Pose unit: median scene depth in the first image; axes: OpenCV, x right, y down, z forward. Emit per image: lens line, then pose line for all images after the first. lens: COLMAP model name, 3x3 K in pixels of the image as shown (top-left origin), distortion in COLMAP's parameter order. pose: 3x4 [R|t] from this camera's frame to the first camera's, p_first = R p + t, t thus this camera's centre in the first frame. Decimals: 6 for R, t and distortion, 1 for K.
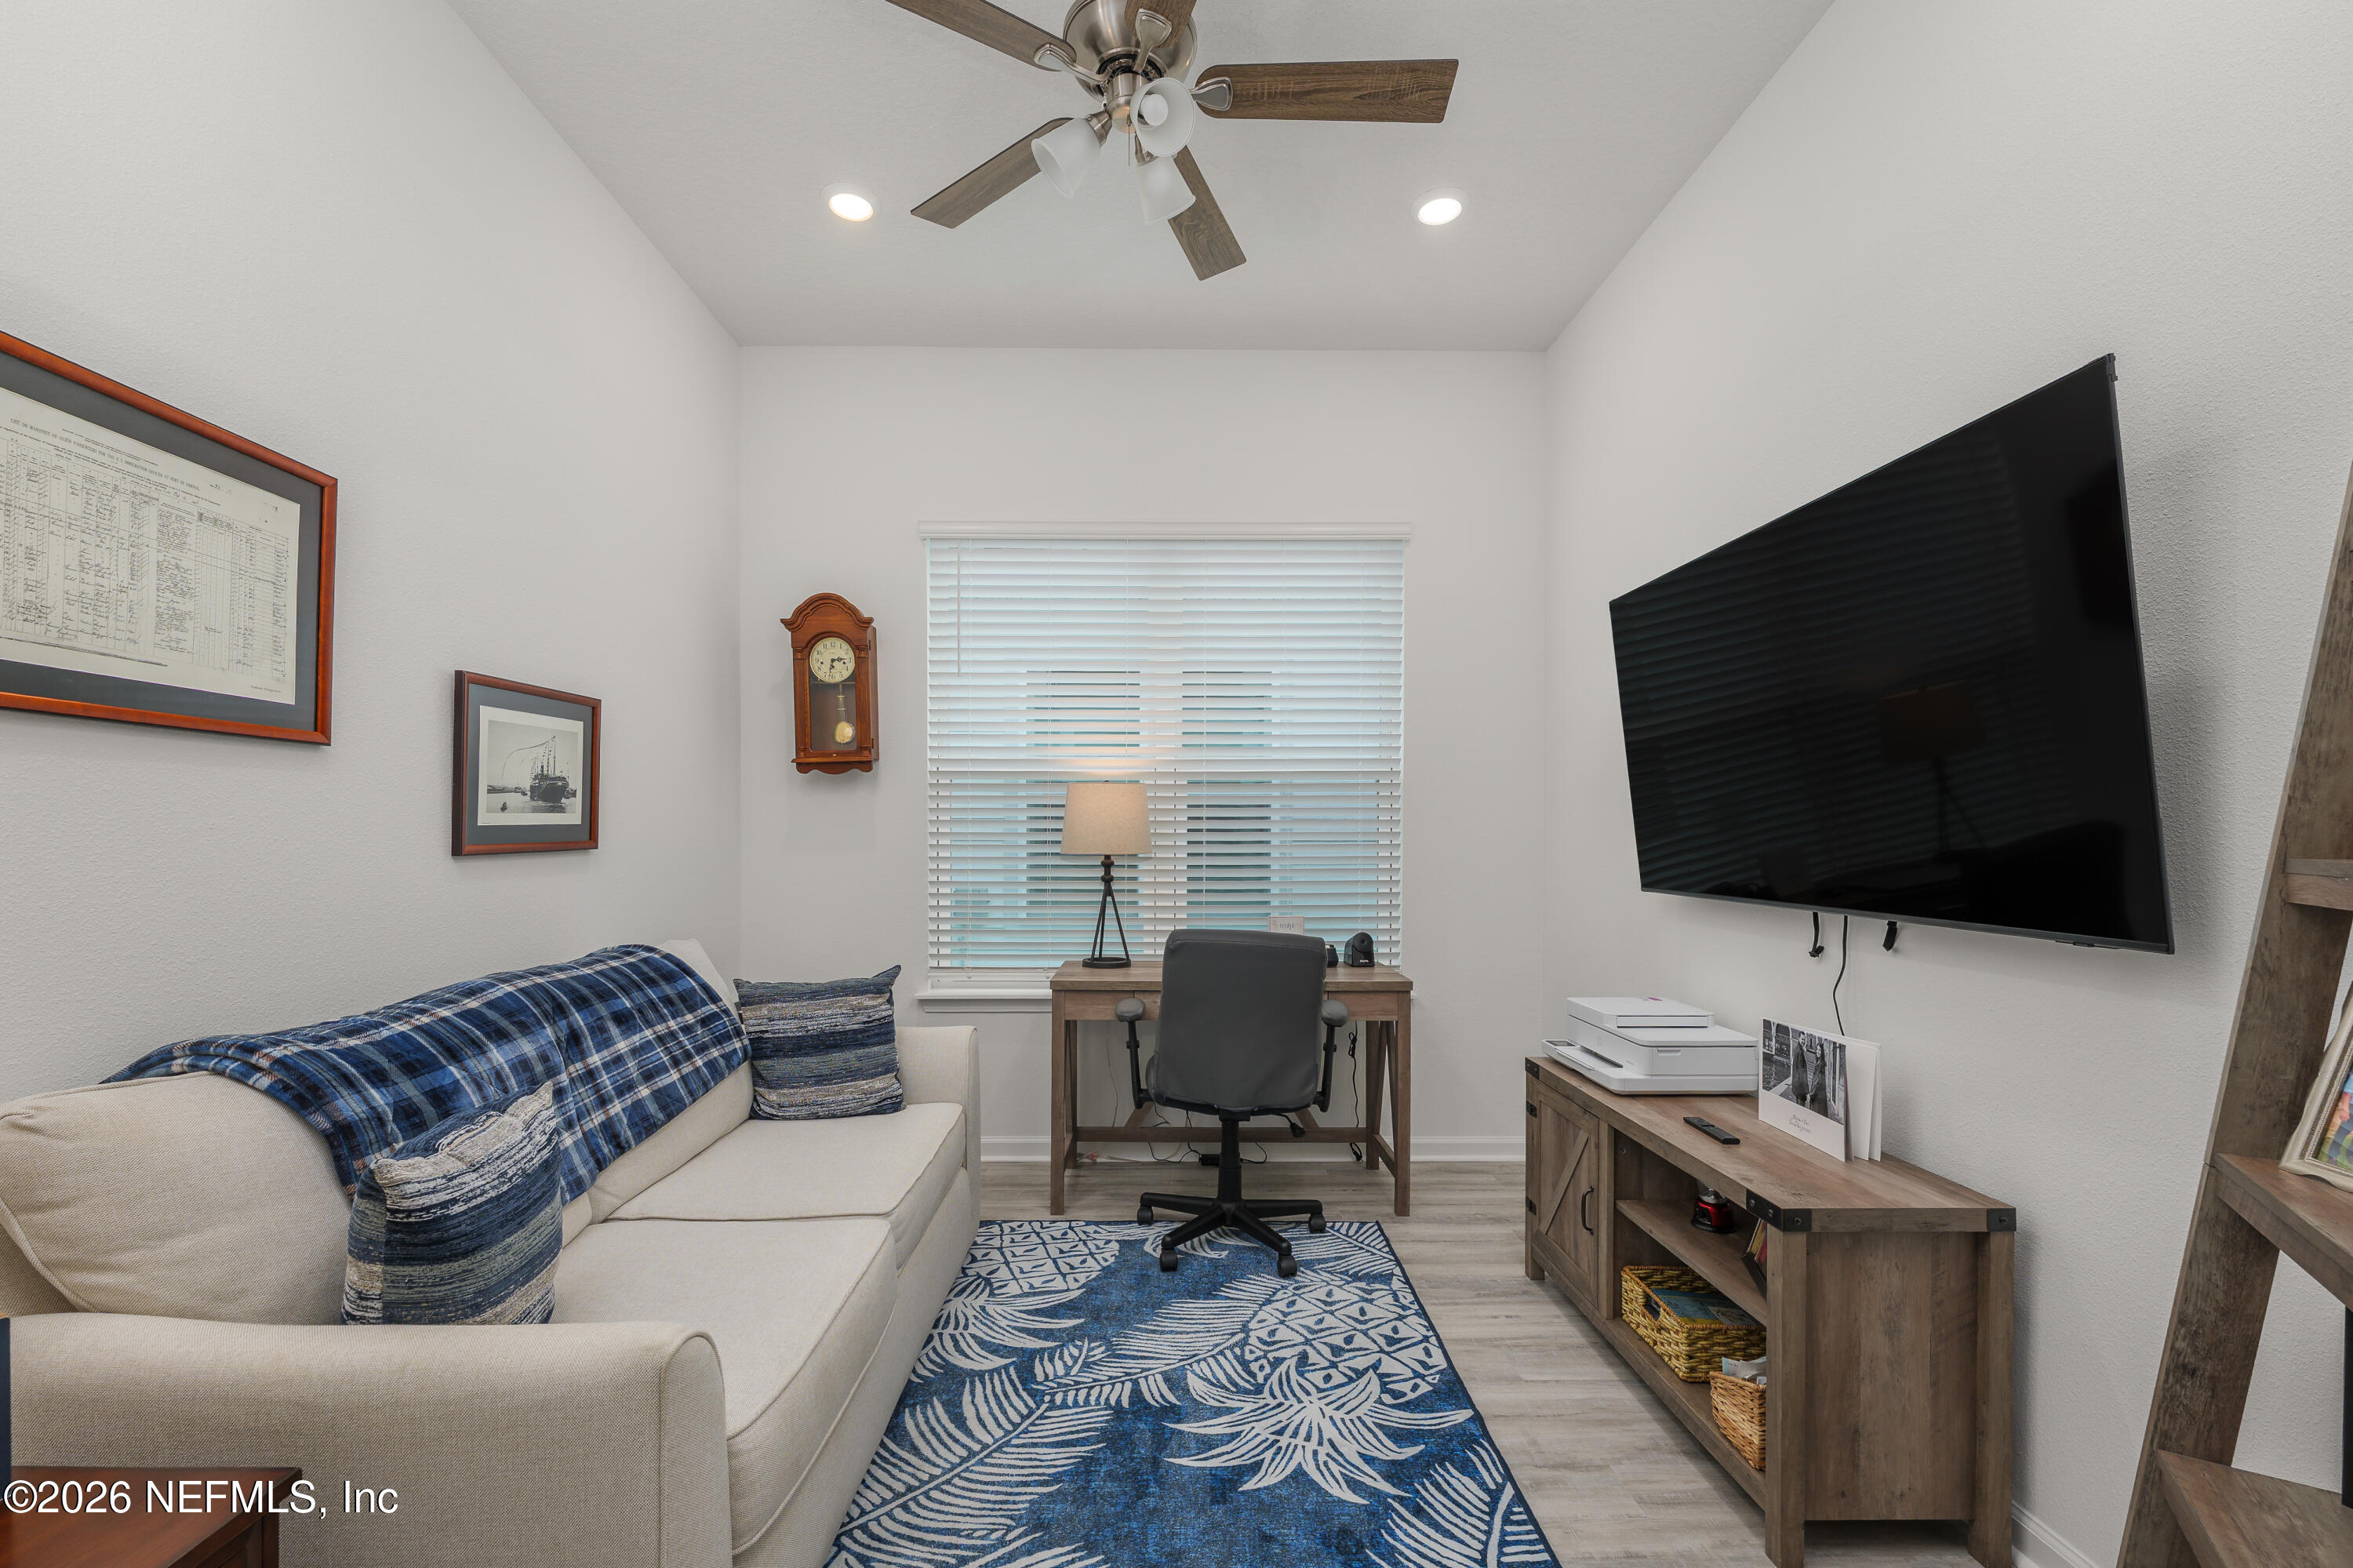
lens RADIAL K [[972.5, 0, 1122.1], [0, 972.5, 844.0], [0, 0, 1]] dist [0.007271, -0.002502]
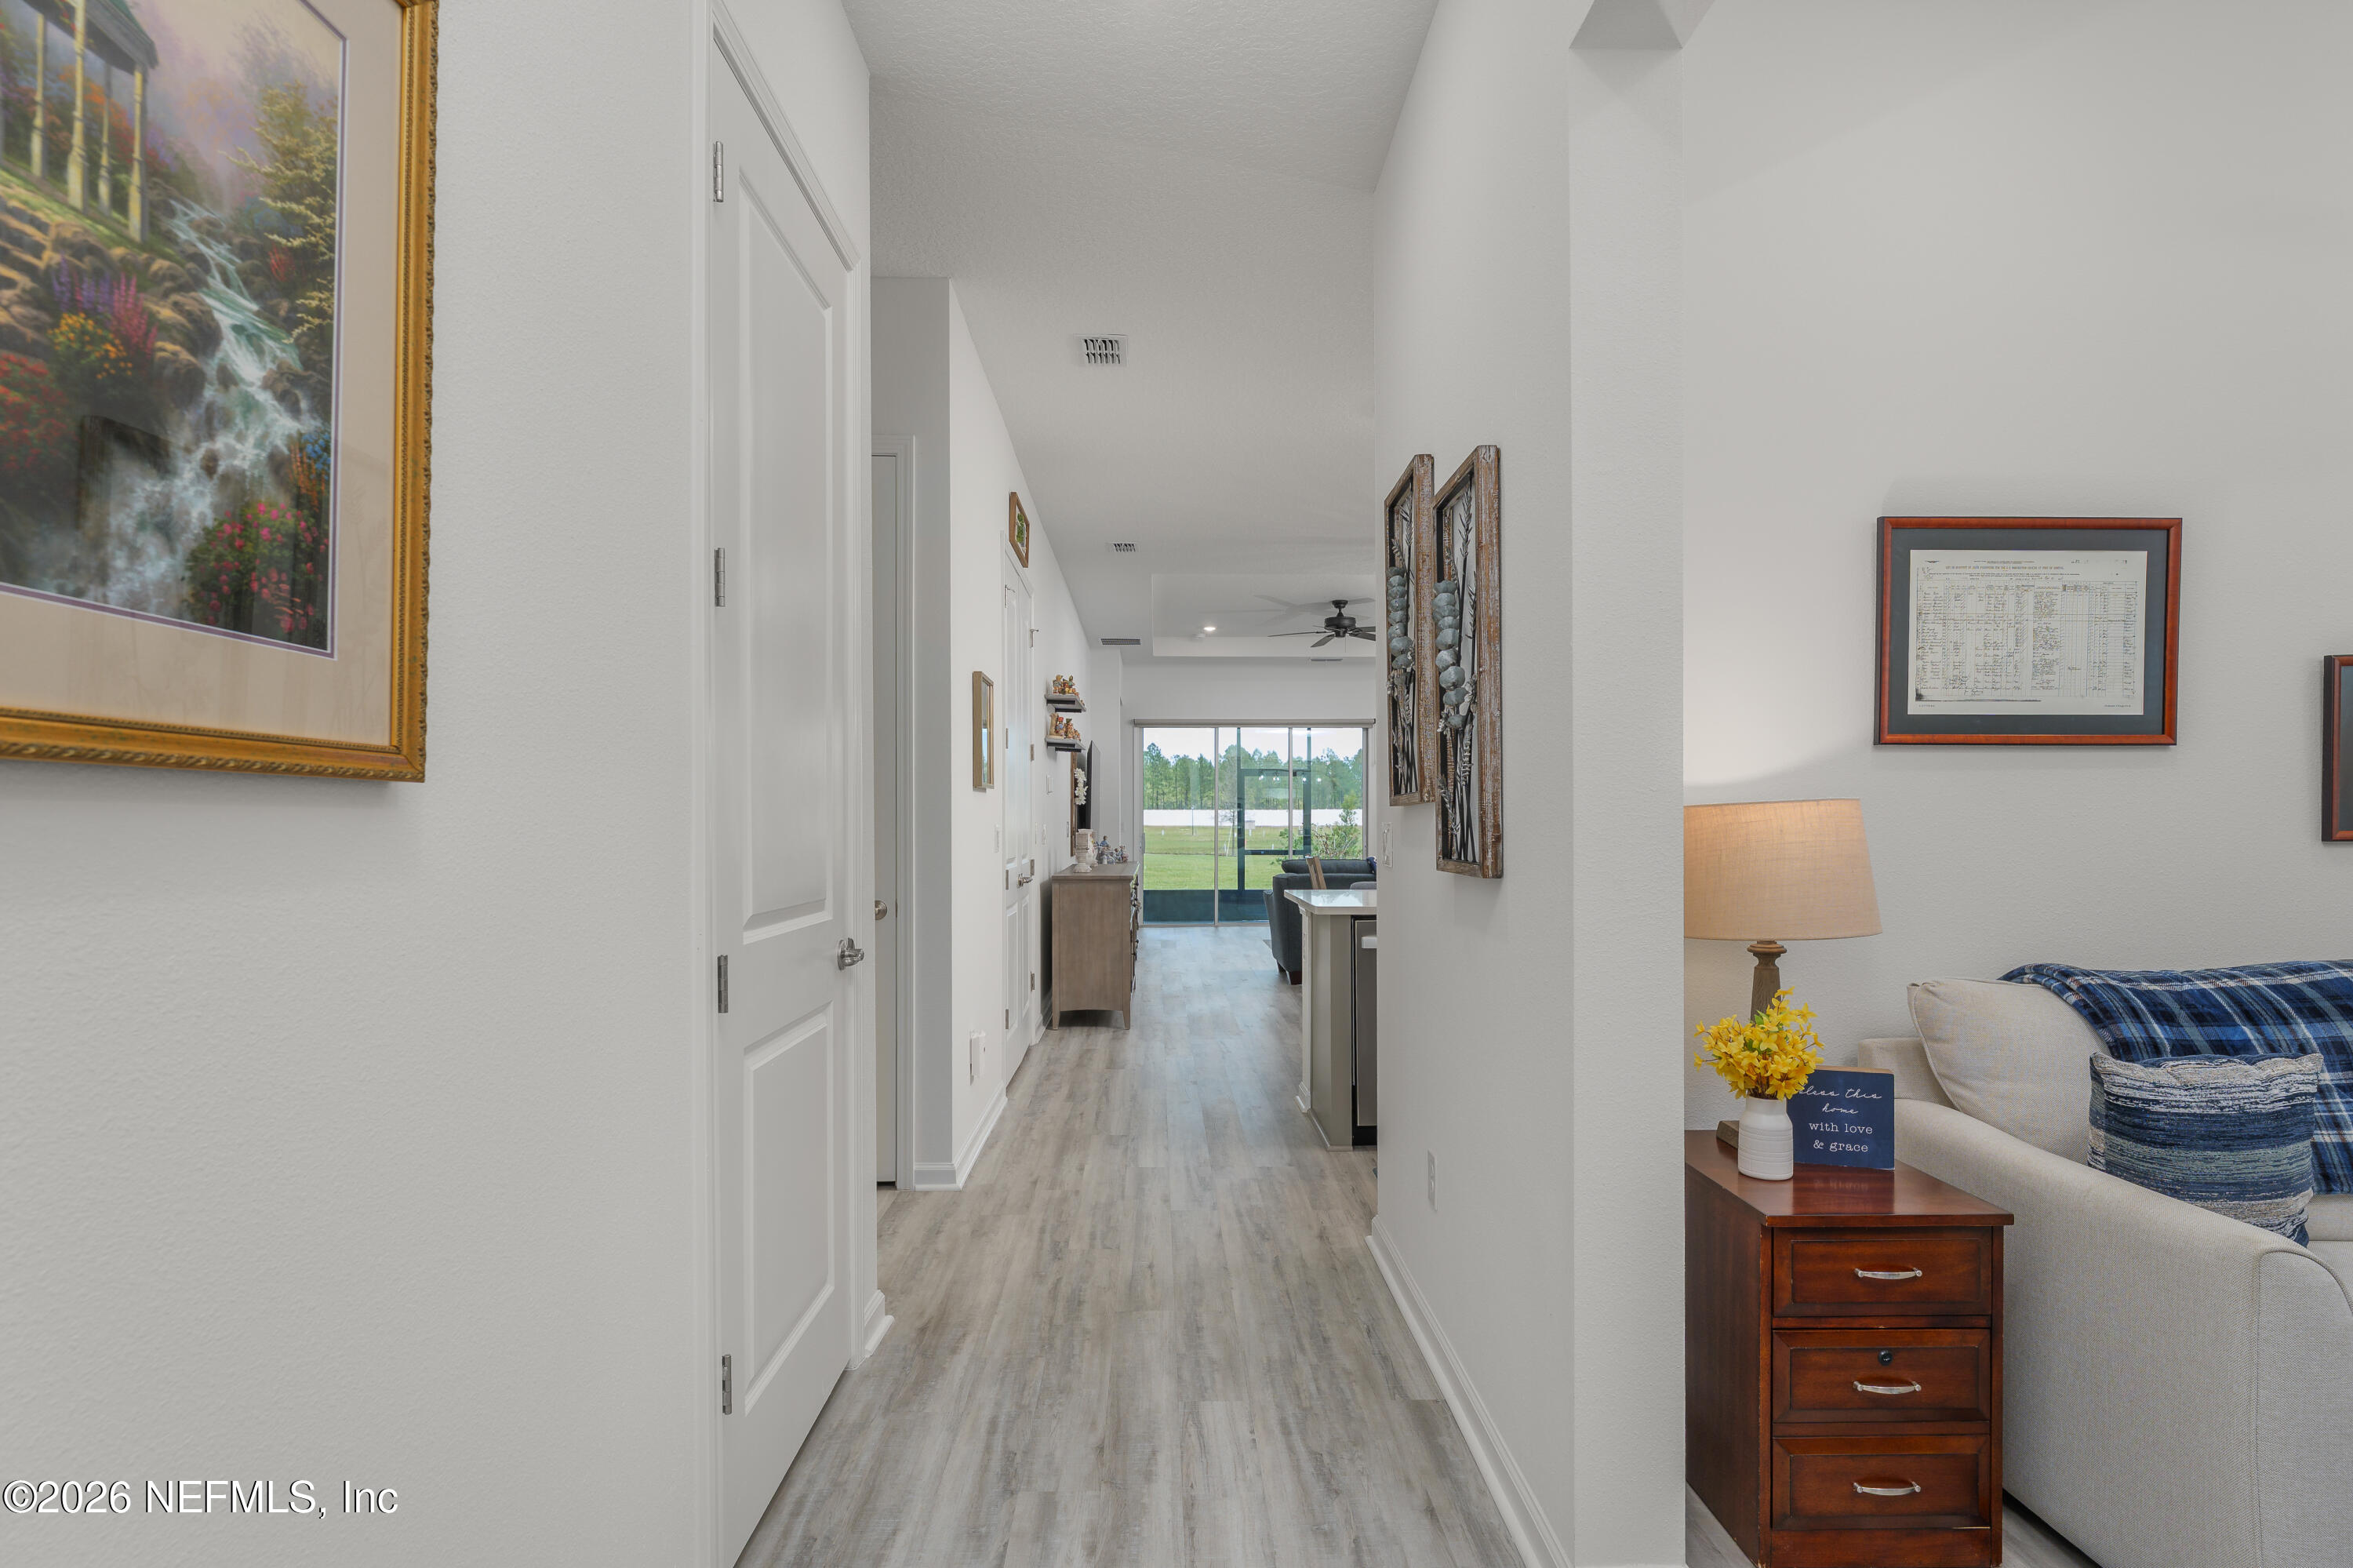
lens RADIAL K [[1199.0, 0, 1185.8], [0, 1199.0, 810.6], [0, 0, 1]] dist [0.001348, 0.000182]
pose [[0.017498, -0.012236, -0.999772, 0.793107], [-0.006466, 0.999903, -0.012351, 0.005644], [0.999826, 0.006680, 0.017417, -0.285016]]
